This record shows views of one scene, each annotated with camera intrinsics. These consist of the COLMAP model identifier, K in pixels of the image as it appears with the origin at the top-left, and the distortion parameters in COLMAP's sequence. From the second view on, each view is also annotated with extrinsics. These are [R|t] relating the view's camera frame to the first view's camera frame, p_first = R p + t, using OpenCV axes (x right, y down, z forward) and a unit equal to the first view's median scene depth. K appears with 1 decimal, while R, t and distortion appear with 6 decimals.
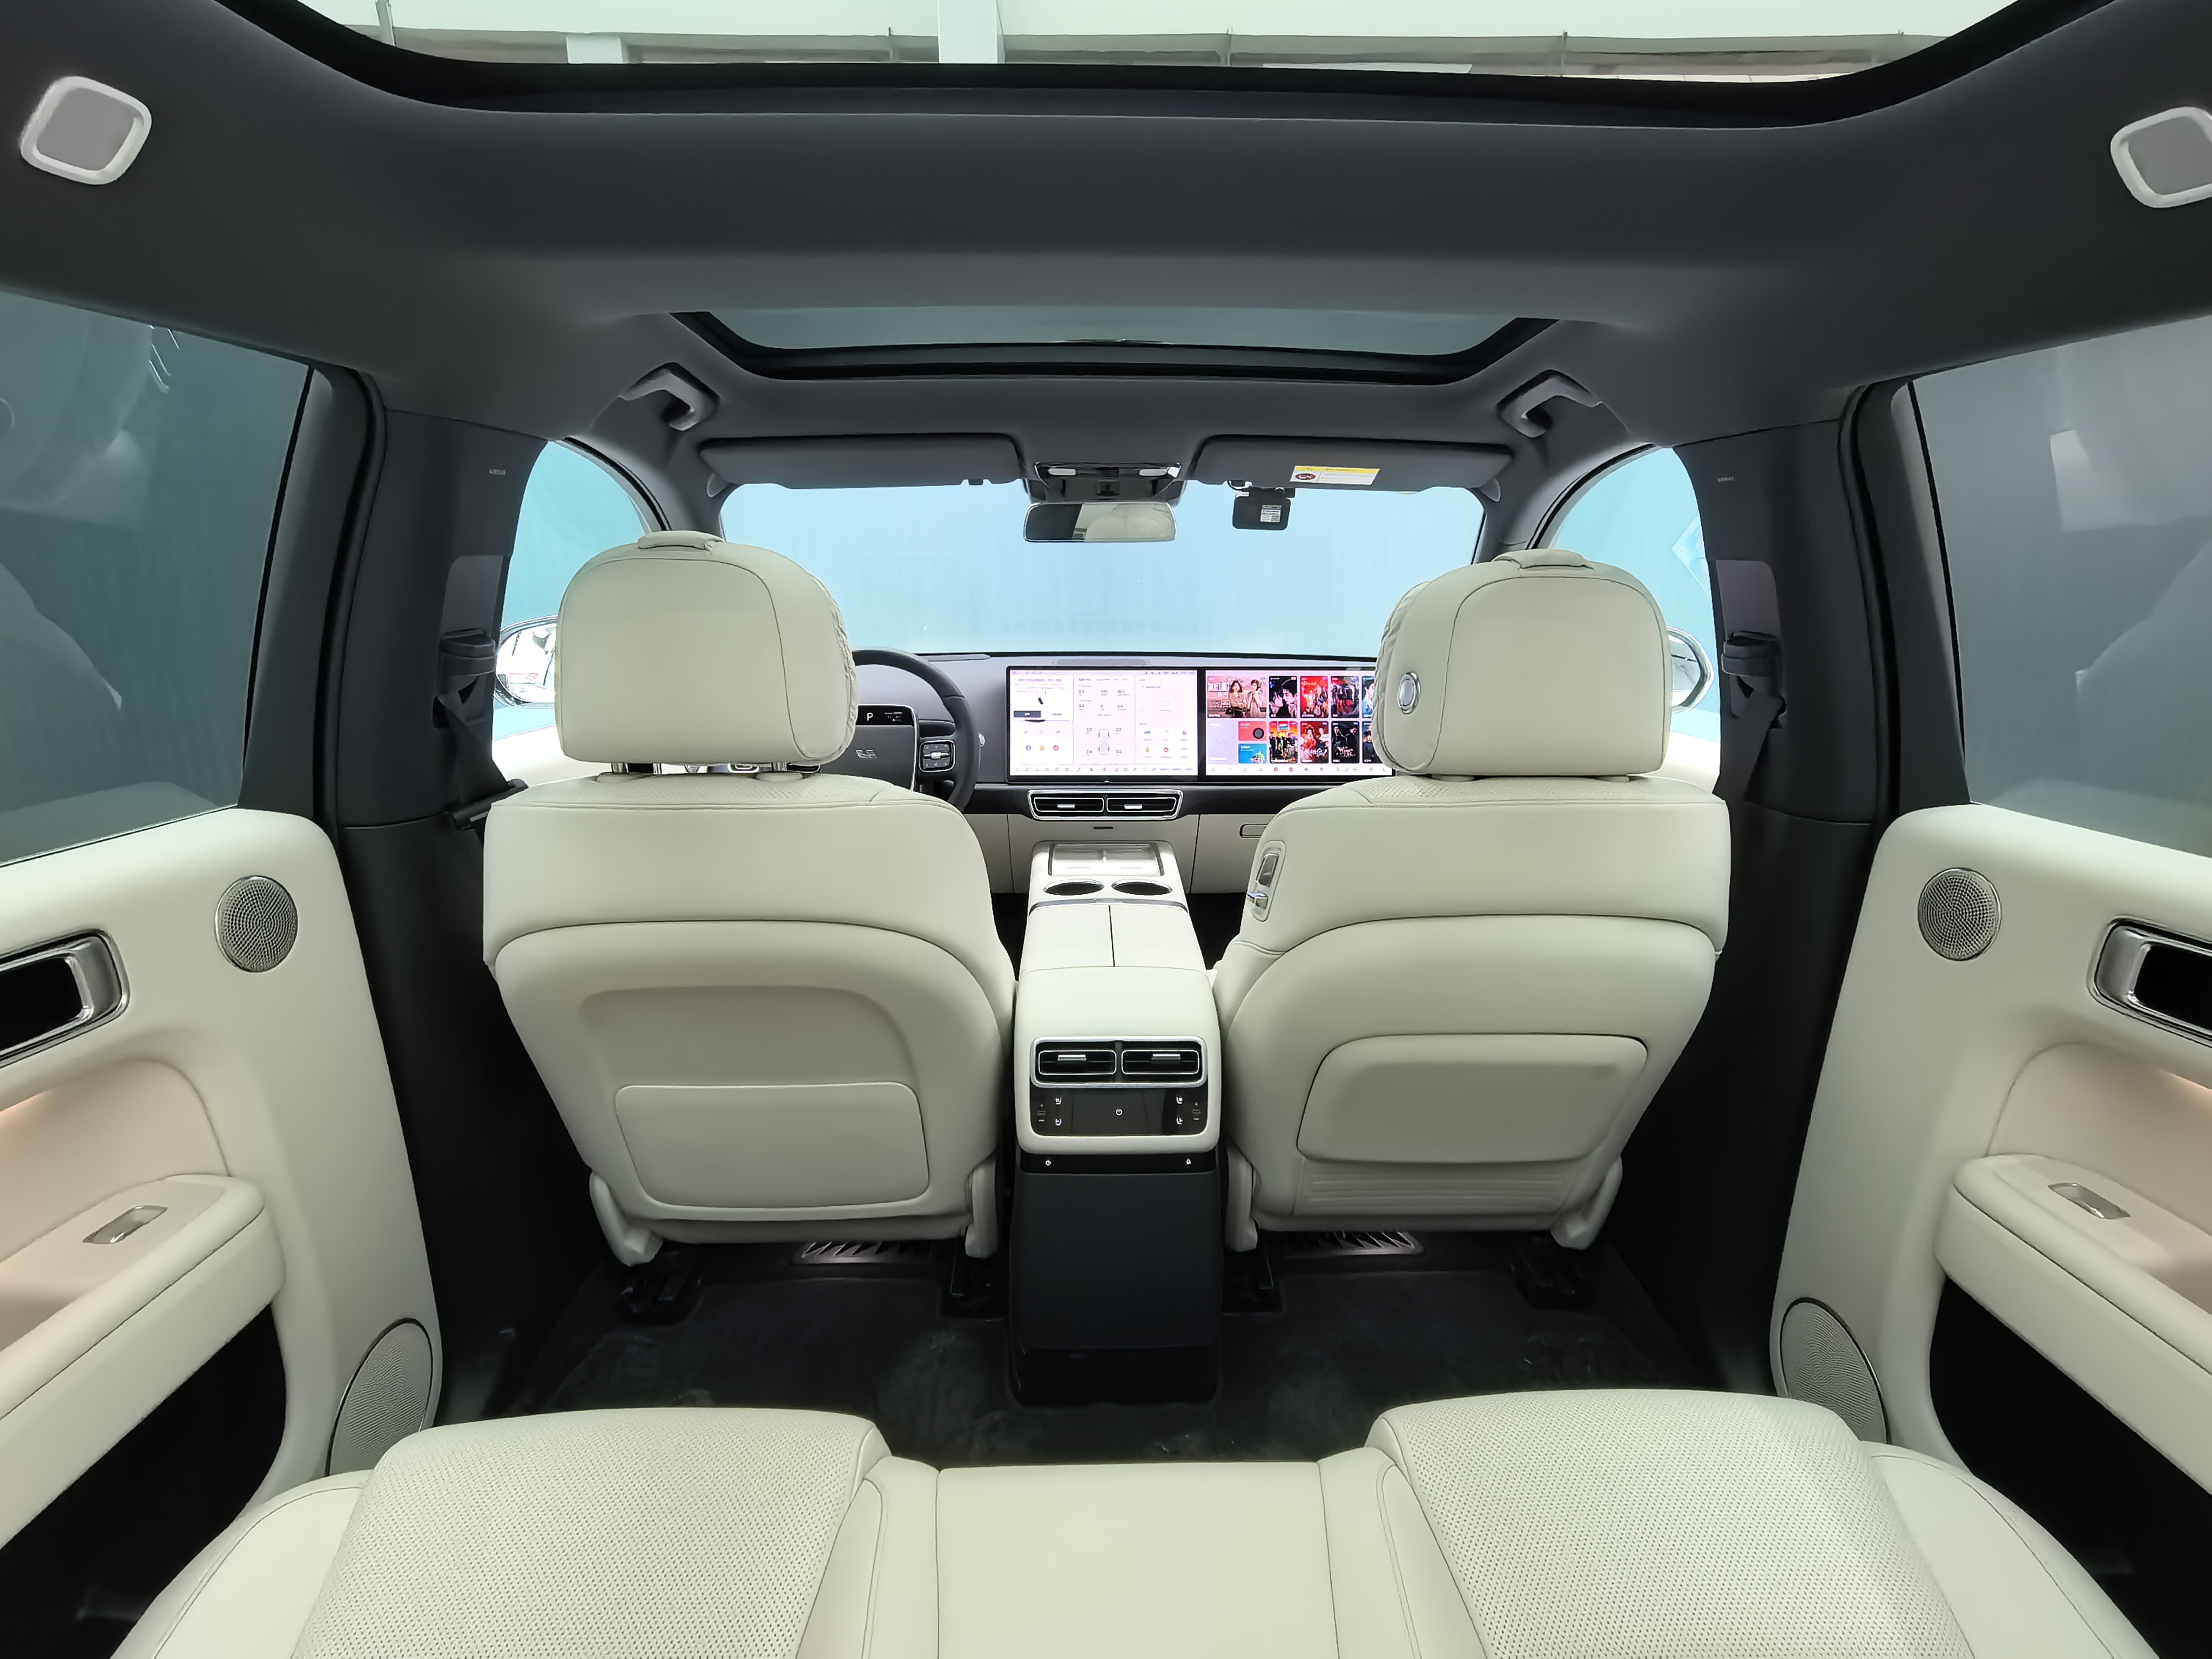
lens RADIAL K [[1019.2, 0, 1110.6], [0, 1019.2, 824.6], [0, 0, 1]] dist [0.001087, 0.000002]
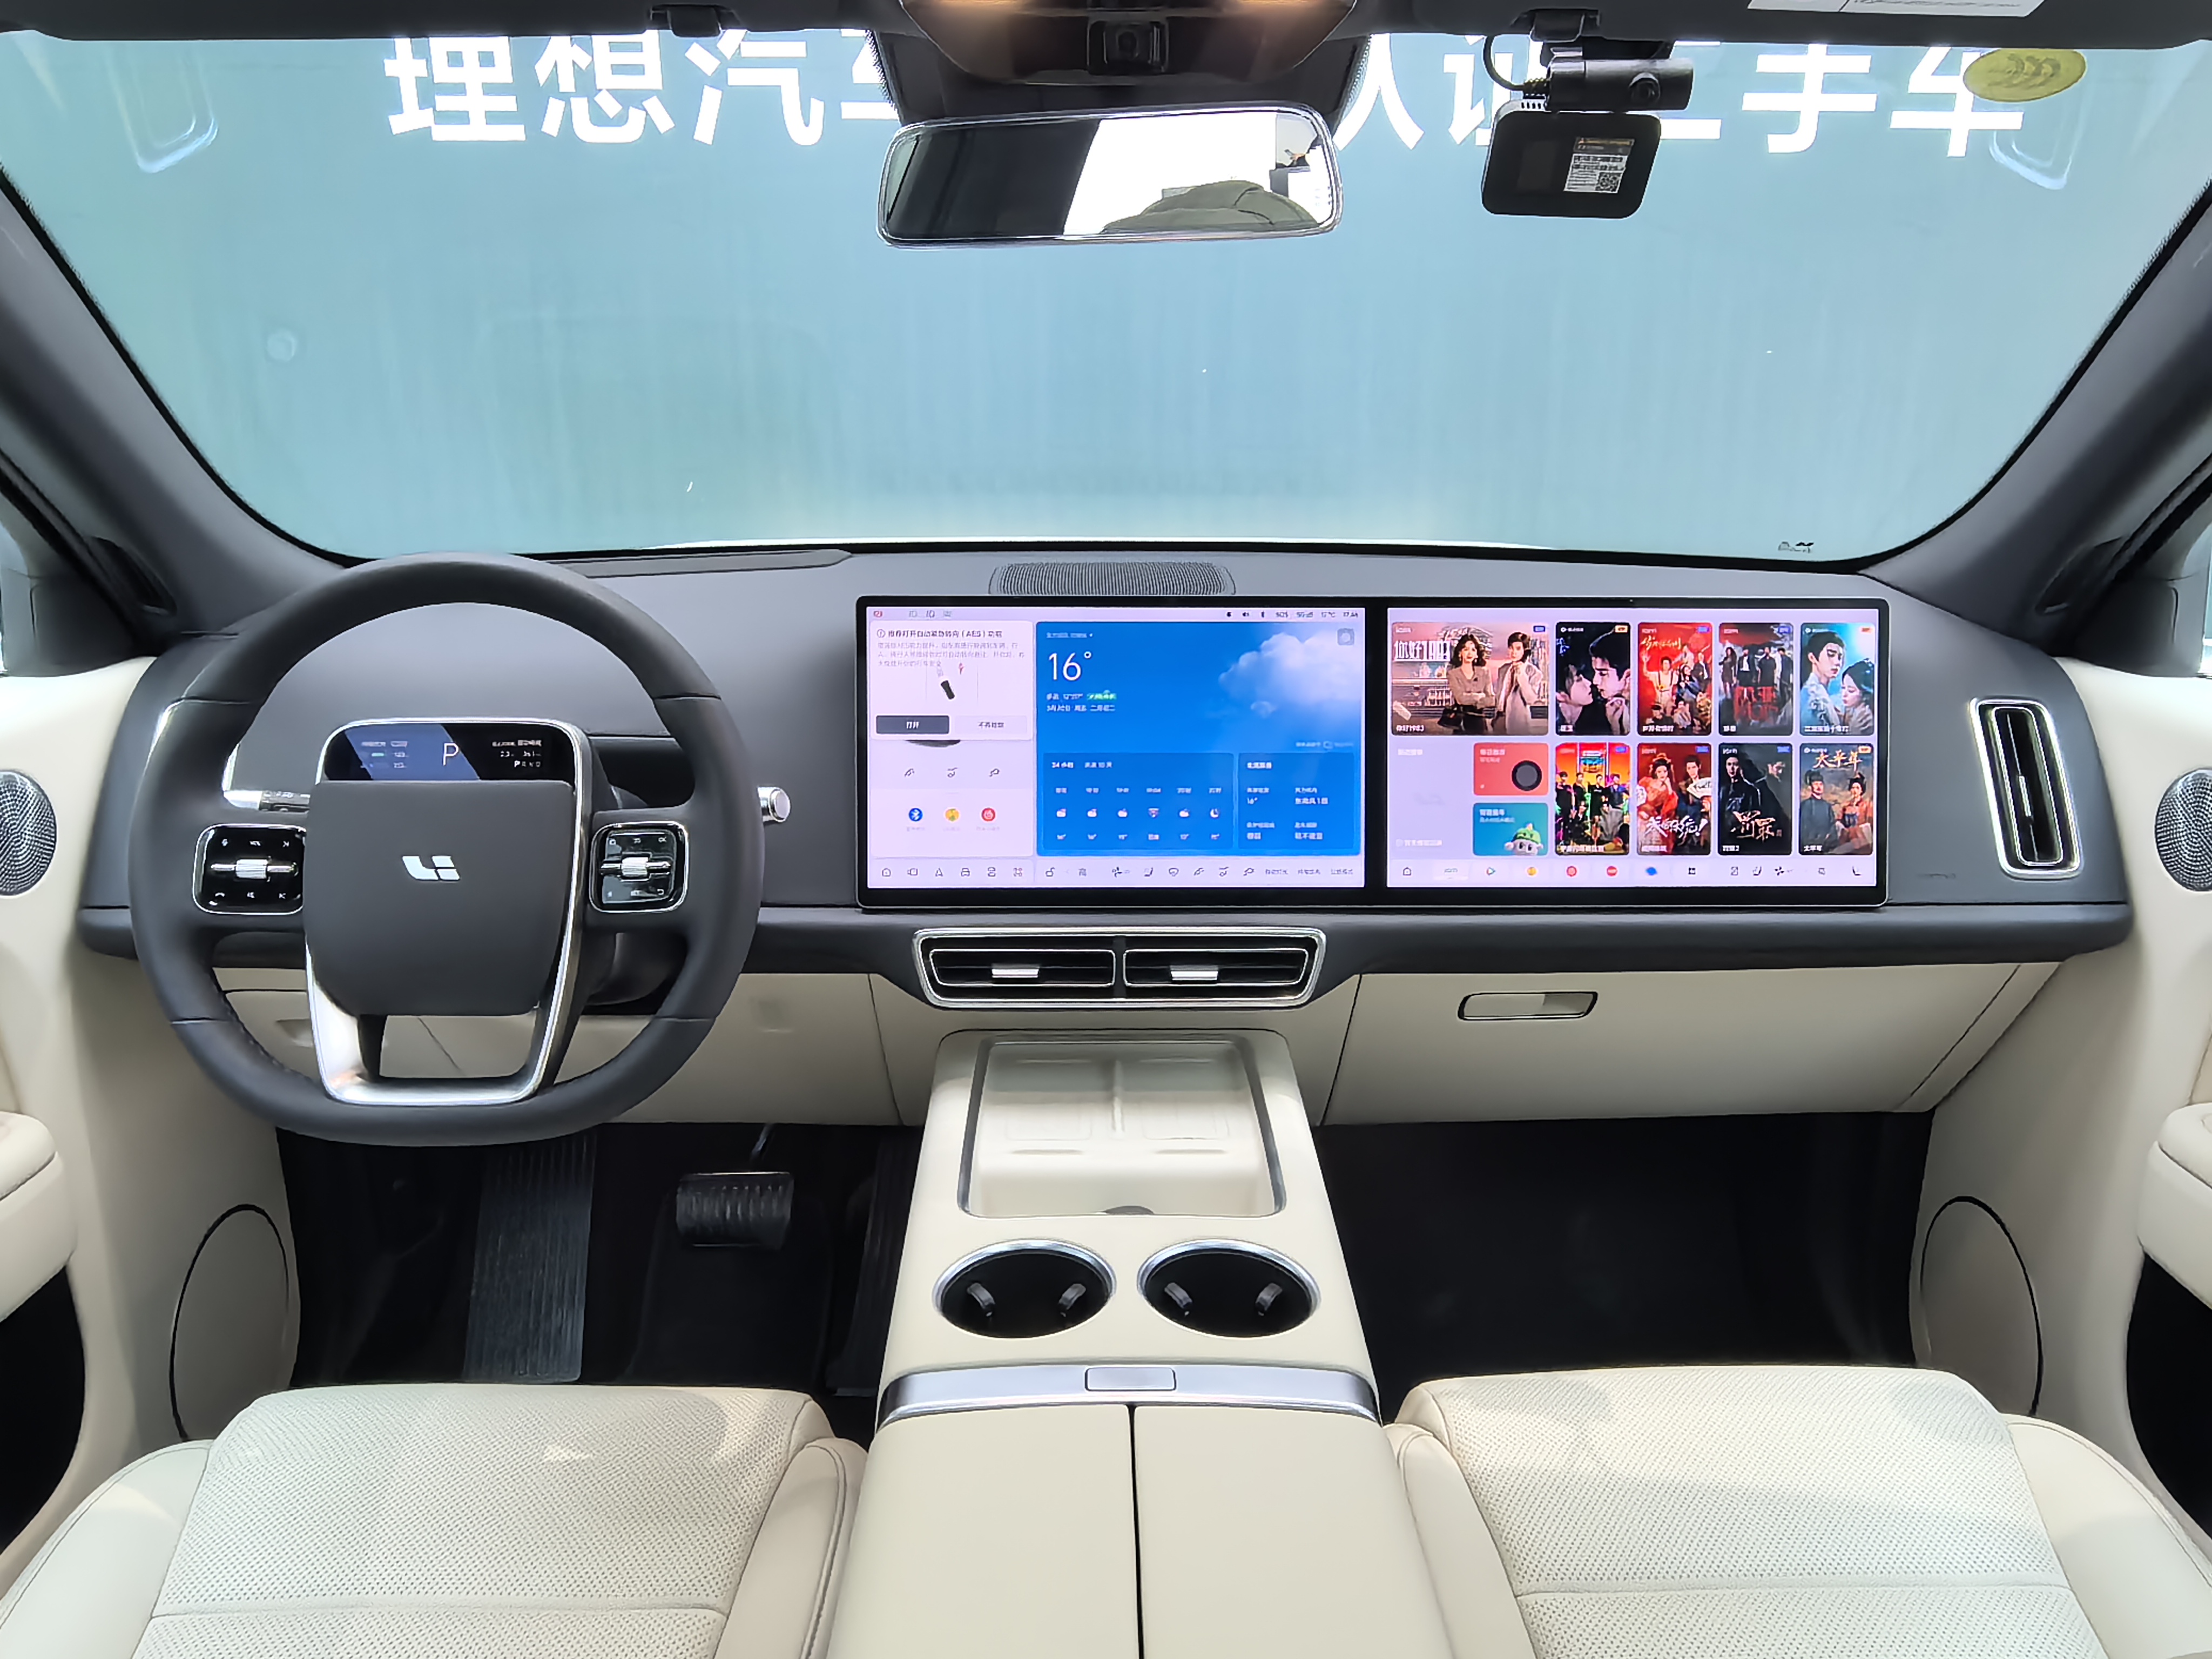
lens RADIAL K [[1490.9, 0, 1111.0], [0, 1490.9, 832.0], [0, 0, 1]] dist [-0.017666, -0.000920]
pose [[0.999956, 0.002311, -0.009054, -0.003643], [-0.001886, 0.998909, 0.046658, -0.094188], [0.009152, -0.046639, 0.998870, 0.447603]]
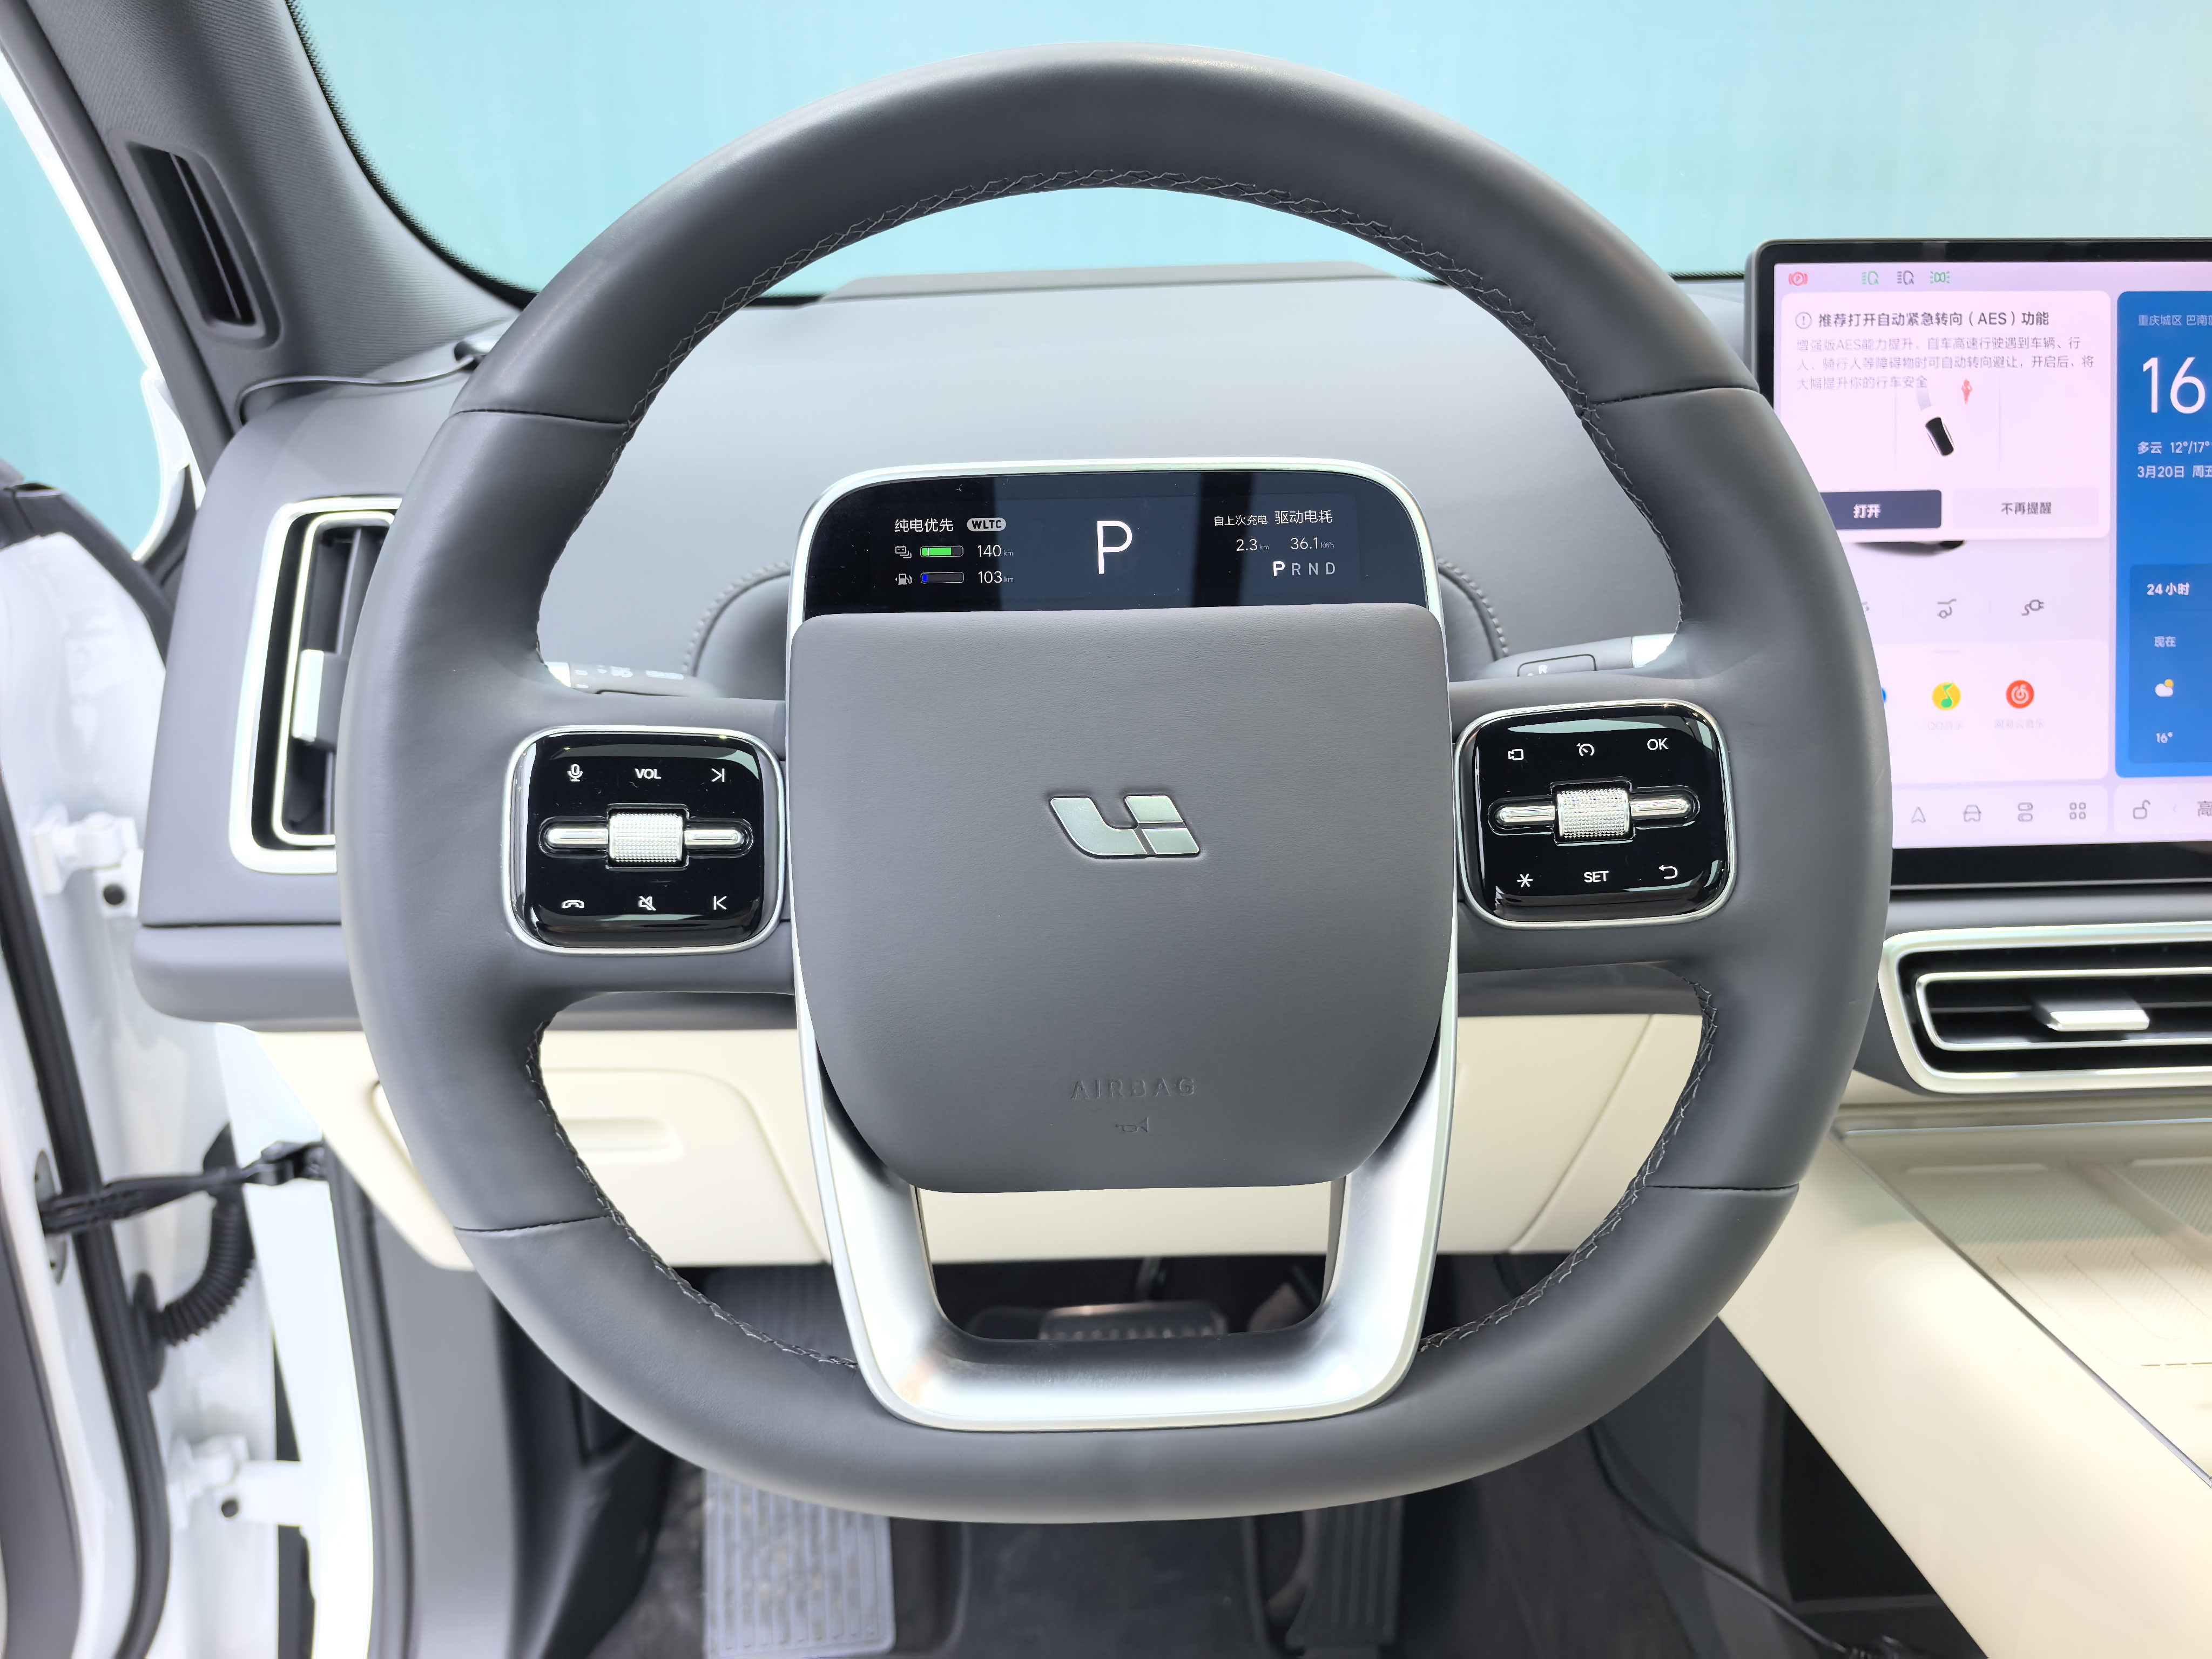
lens RADIAL K [[1659.1, 0, 1099.2], [0, 1659.1, 833.1], [0, 0, 1]] dist [-0.011752, -0.008038]
pose [[0.999792, -0.018915, -0.007586, -0.216406], [0.019459, 0.996633, 0.079650, -0.076899], [0.006054, -0.079781, 0.996794, 0.697926]]
